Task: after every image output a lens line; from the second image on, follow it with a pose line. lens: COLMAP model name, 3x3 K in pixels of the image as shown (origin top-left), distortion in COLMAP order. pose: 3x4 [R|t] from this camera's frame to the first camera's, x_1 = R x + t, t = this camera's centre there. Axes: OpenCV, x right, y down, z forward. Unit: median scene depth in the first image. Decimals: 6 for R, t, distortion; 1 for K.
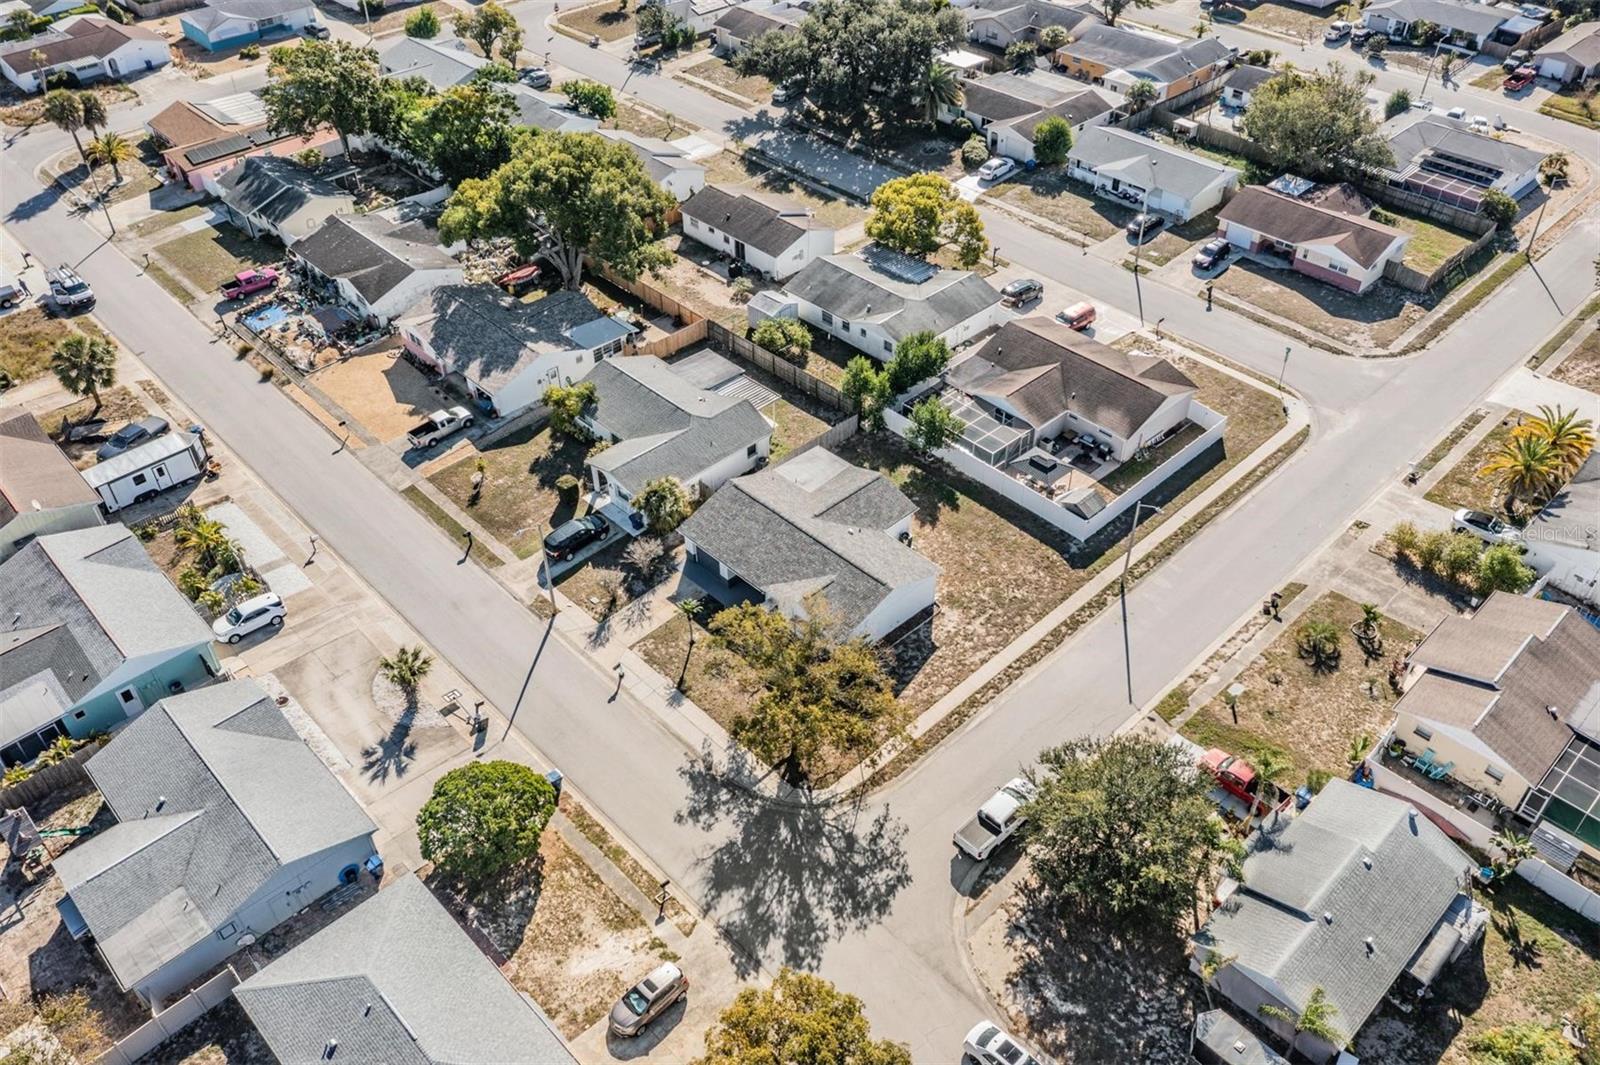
lens RADIAL K [[1239.5, 0, 800.0], [0, 1239.5, 532.5], [0, 0, 1]] dist [-0.003729, 0.002084]
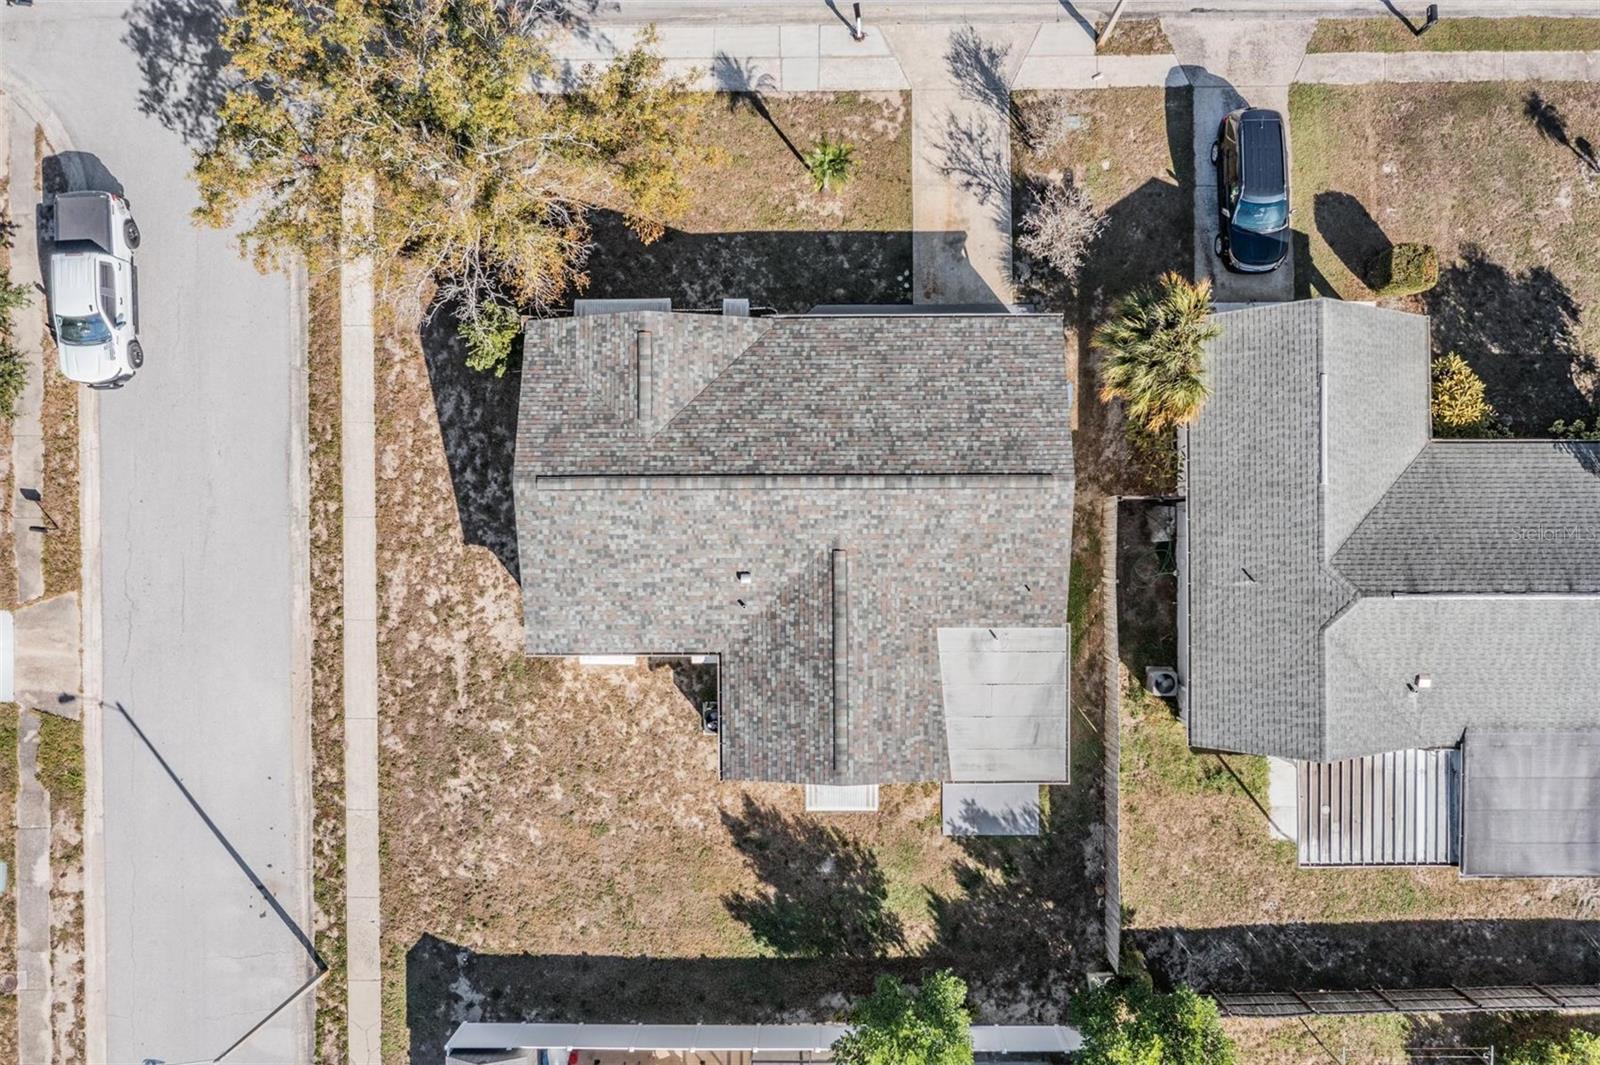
lens RADIAL K [[1239.5, 0, 800.0], [0, 1239.5, 532.5], [0, 0, 1]] dist [-0.003729, 0.002084]
pose [[-0.683760, 0.729389, 0.021536, 0.007134], [-0.447985, -0.442891, 0.776632, -0.336414], [0.576005, 0.521382, 0.629587, 0.741451]]
